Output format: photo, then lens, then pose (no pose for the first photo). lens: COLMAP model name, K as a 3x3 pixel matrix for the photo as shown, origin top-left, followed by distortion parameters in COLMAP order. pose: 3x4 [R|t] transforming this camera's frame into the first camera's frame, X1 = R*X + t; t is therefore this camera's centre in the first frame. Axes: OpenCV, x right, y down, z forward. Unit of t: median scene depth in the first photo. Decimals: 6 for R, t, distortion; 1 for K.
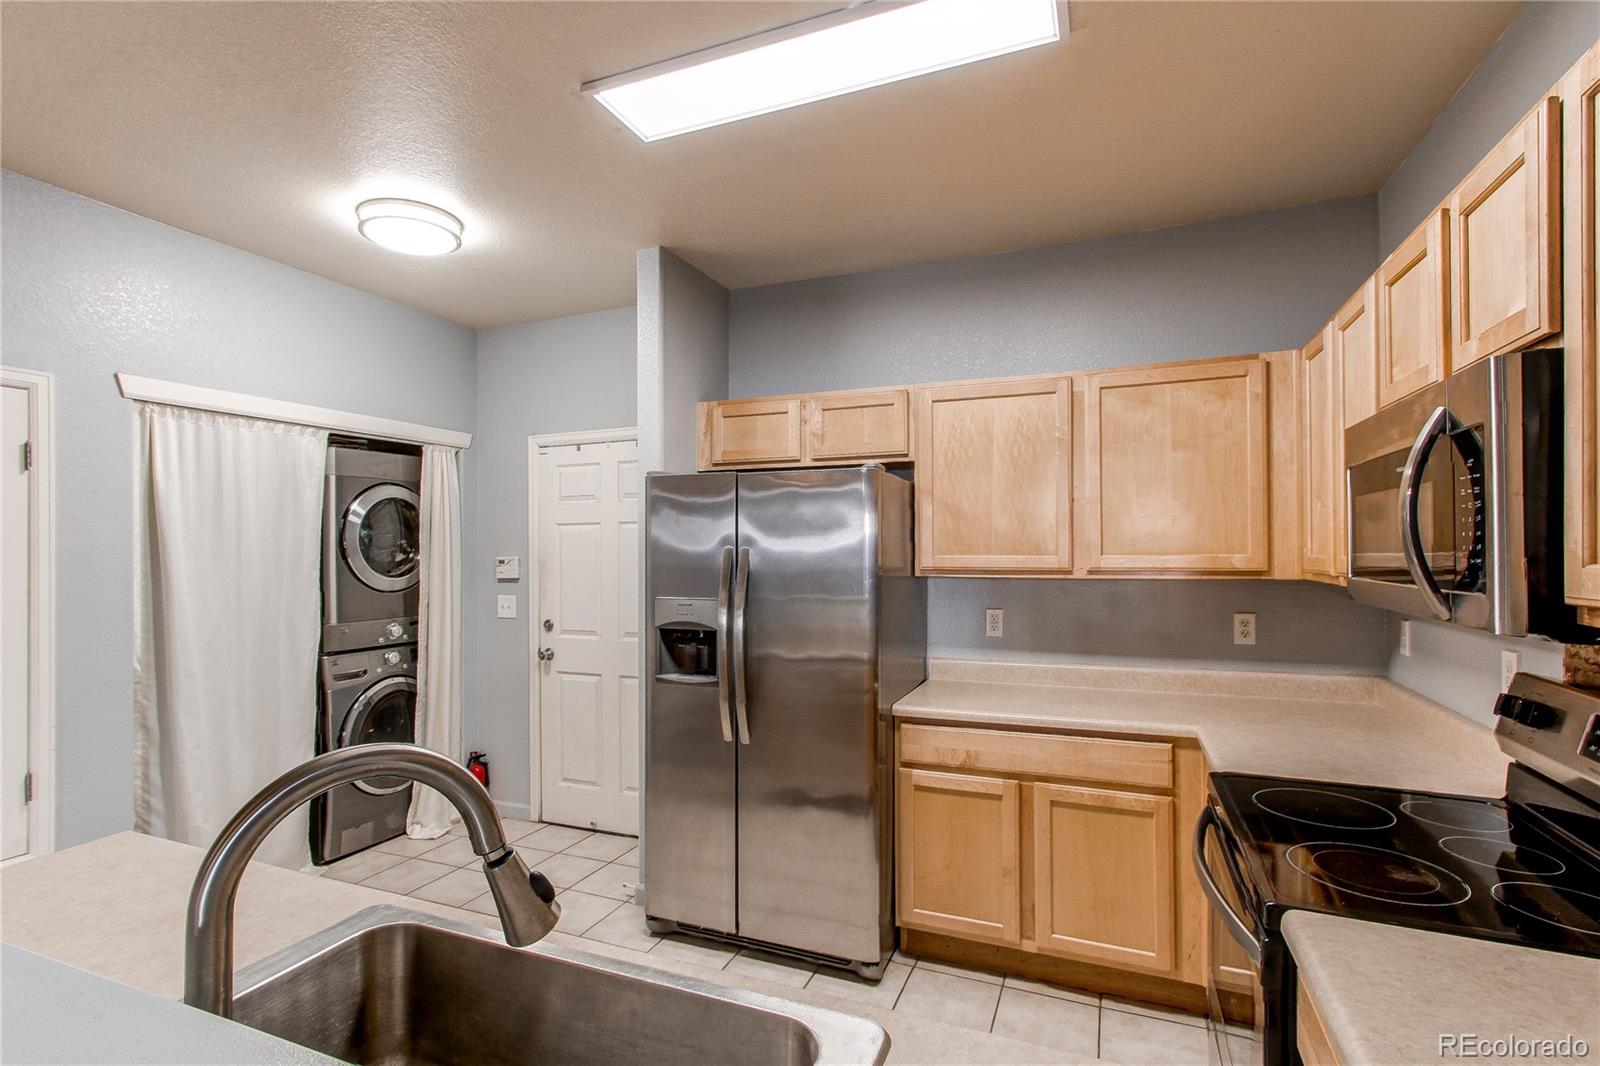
lens RADIAL K [[771.6, 0, 790.3], [0, 771.6, 545.9], [0, 0, 1]] dist [-0.001566, 0.002703]
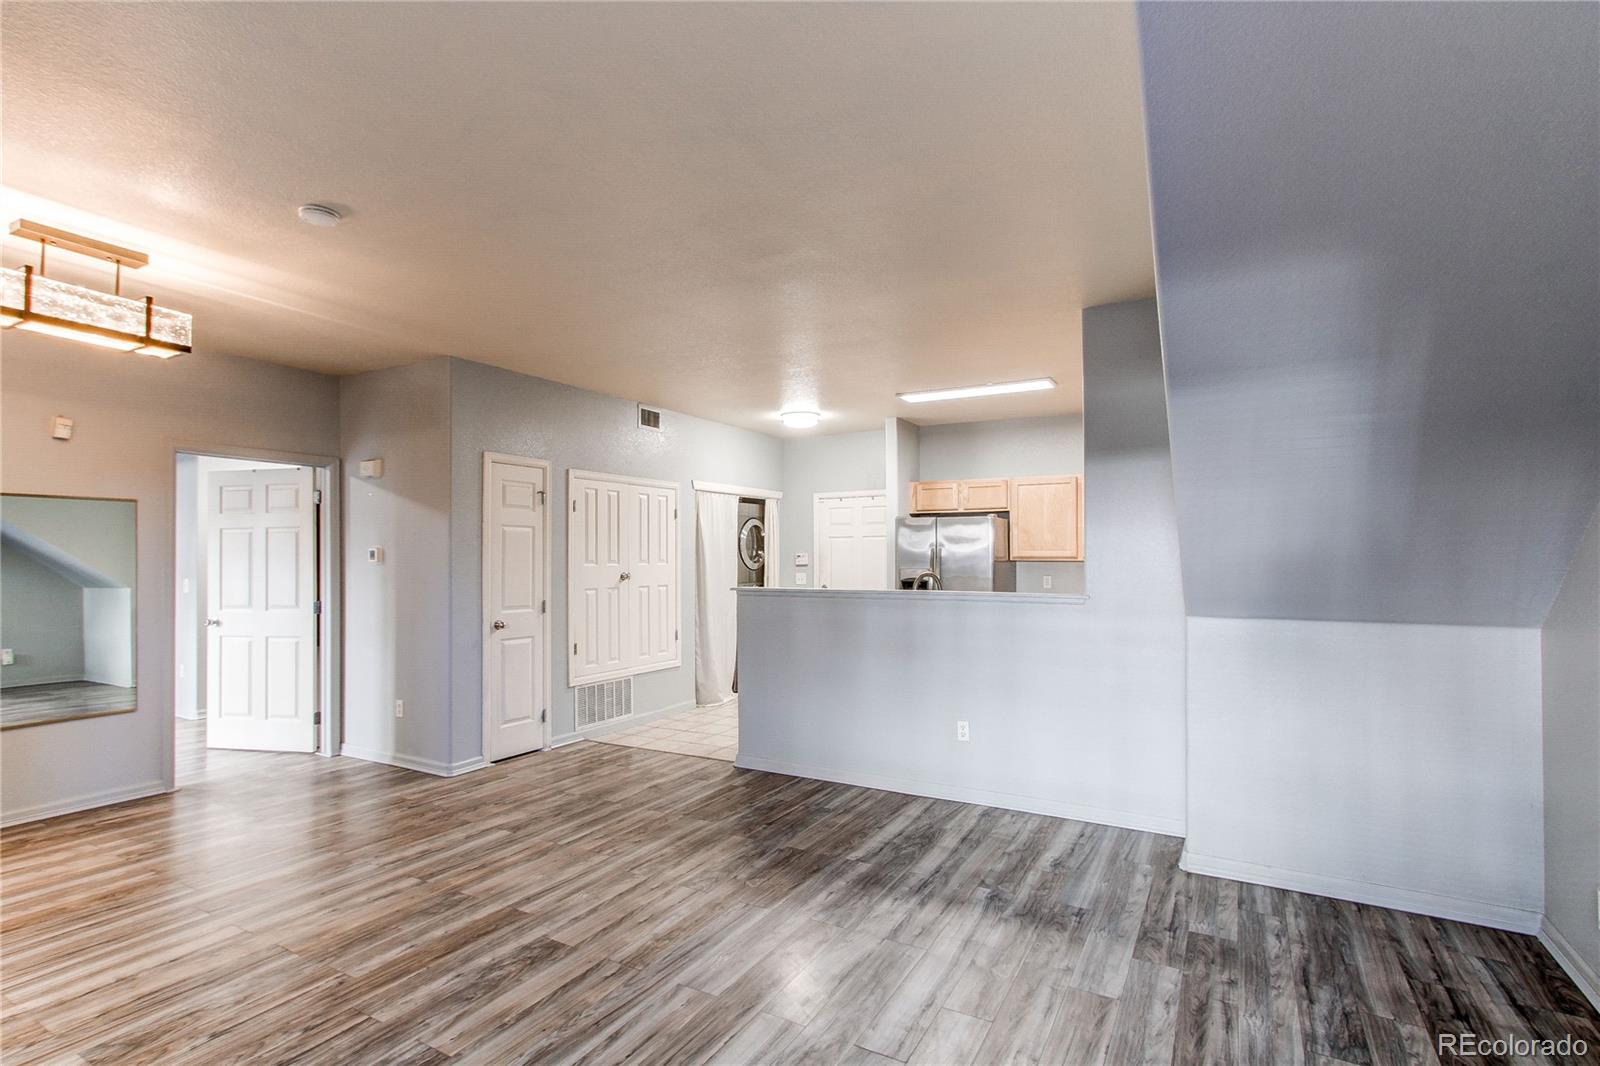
lens RADIAL K [[771.6, 0, 788.6], [0, 771.6, 545.5], [0, 0, 1]] dist [-0.001566, 0.002703]
pose [[0.993071, -0.000692, -0.117515, -0.186724], [-0.000601, 0.999940, -0.010965, 0.017545], [0.117516, 0.010960, 0.993011, -1.137197]]
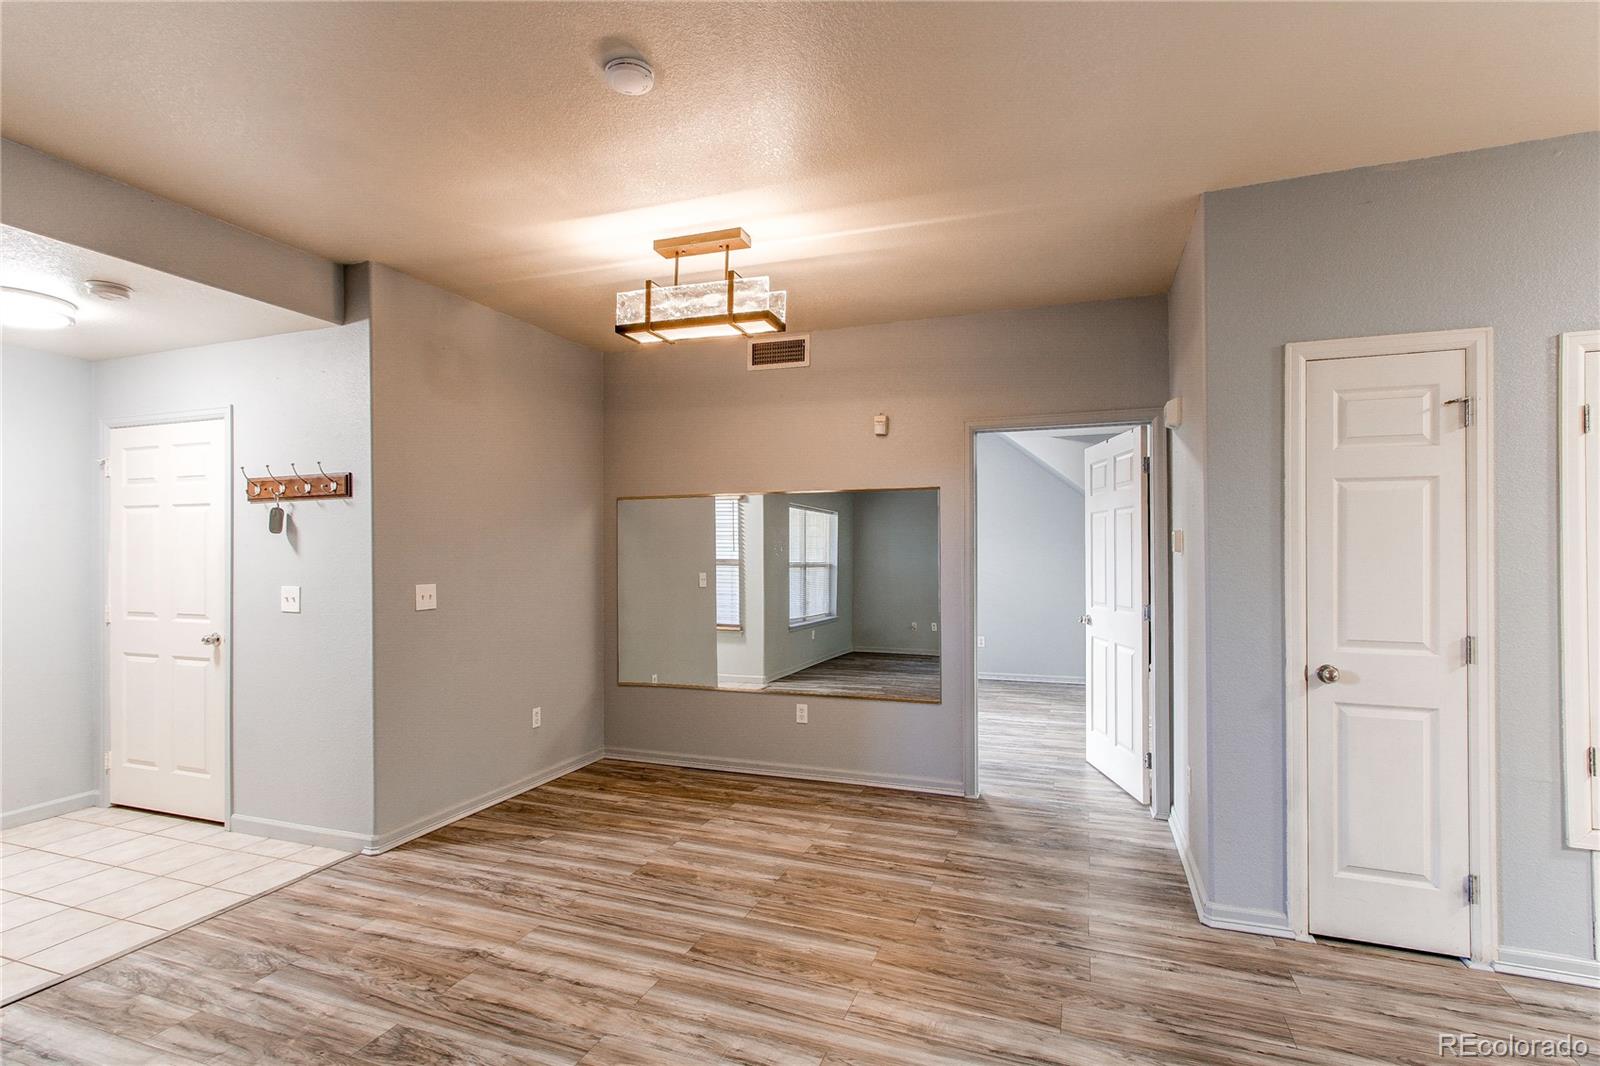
lens RADIAL K [[771.6, 0, 789.8], [0, 771.6, 552.1], [0, 0, 1]] dist [-0.001566, 0.002703]
pose [[0.042447, 0.002067, -0.999097, -0.175866], [0.006304, 0.999977, 0.002337, 0.027648], [0.999079, -0.006397, 0.042433, -0.332504]]
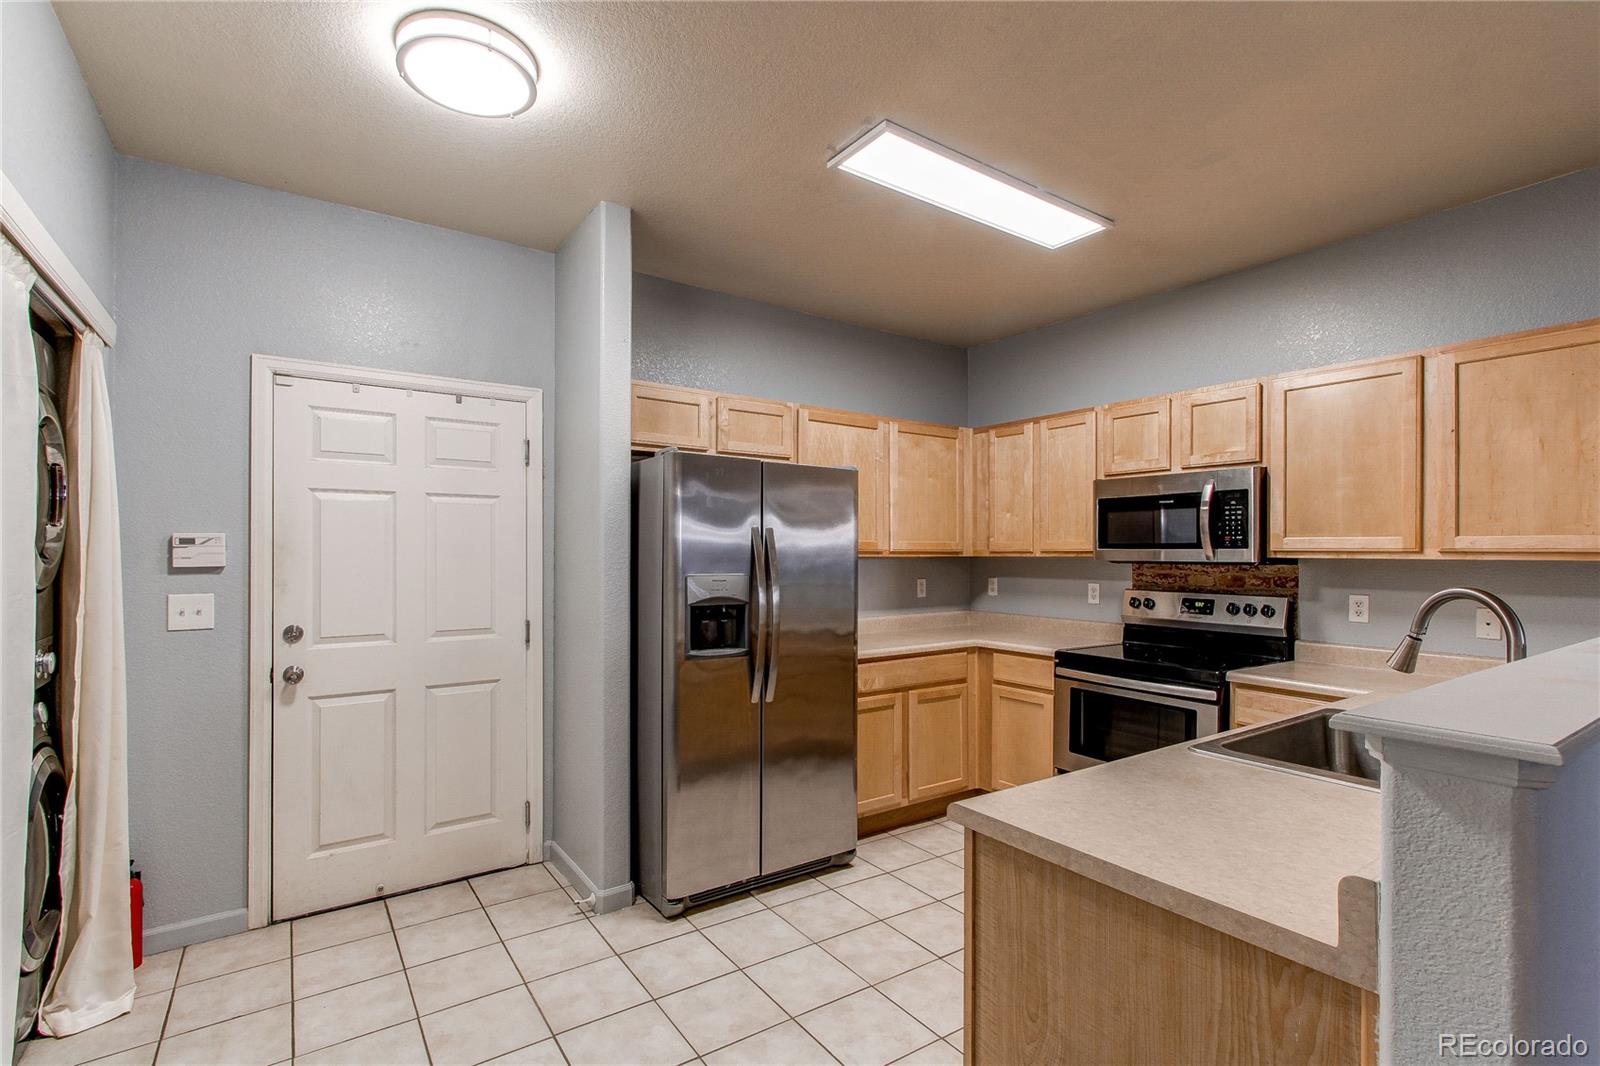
lens RADIAL K [[747.3, 0, 786.2], [0, 747.3, 553.2], [0, 0, 1]] dist [0.001425, 0.000838]
pose [[0.535914, 0.007910, 0.844235, -0.715609], [-0.009532, 0.999949, -0.003319, 0.031605], [-0.844219, -0.006269, 0.535962, 0.294056]]
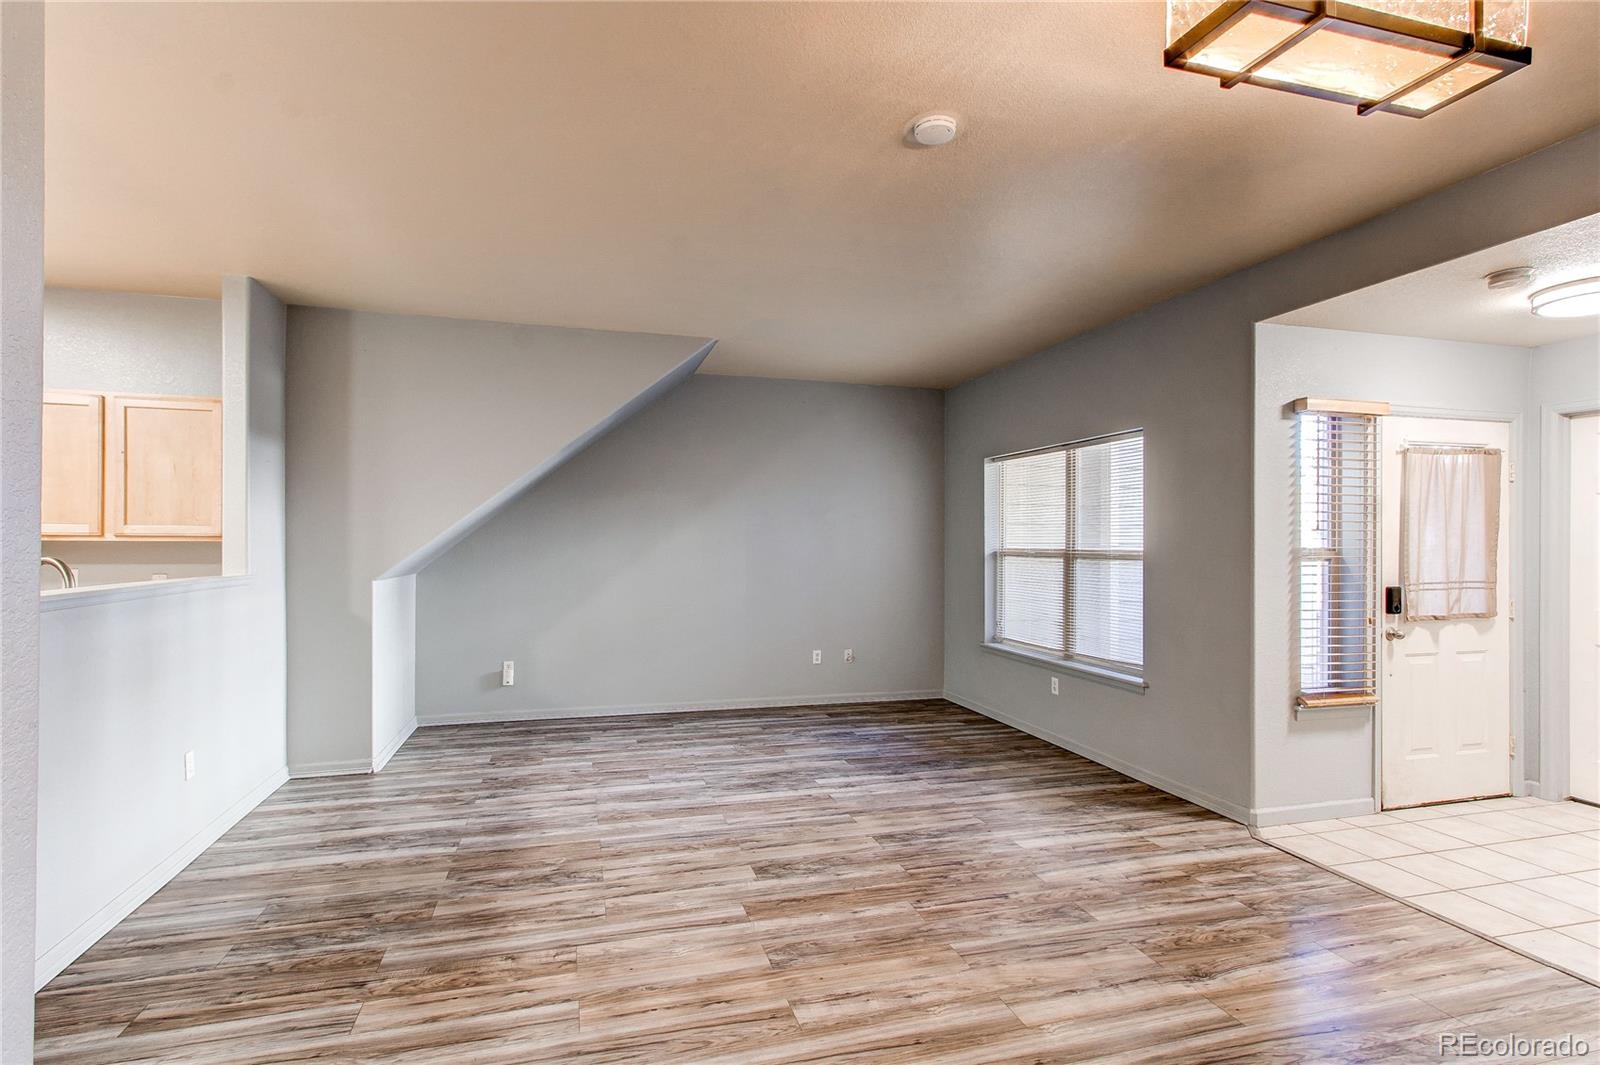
lens RADIAL K [[771.6, 0, 786.7], [0, 771.6, 536.8], [0, 0, 1]] dist [-0.001566, 0.002703]
pose [[-0.625646, 0.008658, 0.780059, -1.184161], [-0.002341, 0.999913, -0.012976, 0.034958], [-0.780104, -0.009945, -0.625571, 0.088475]]
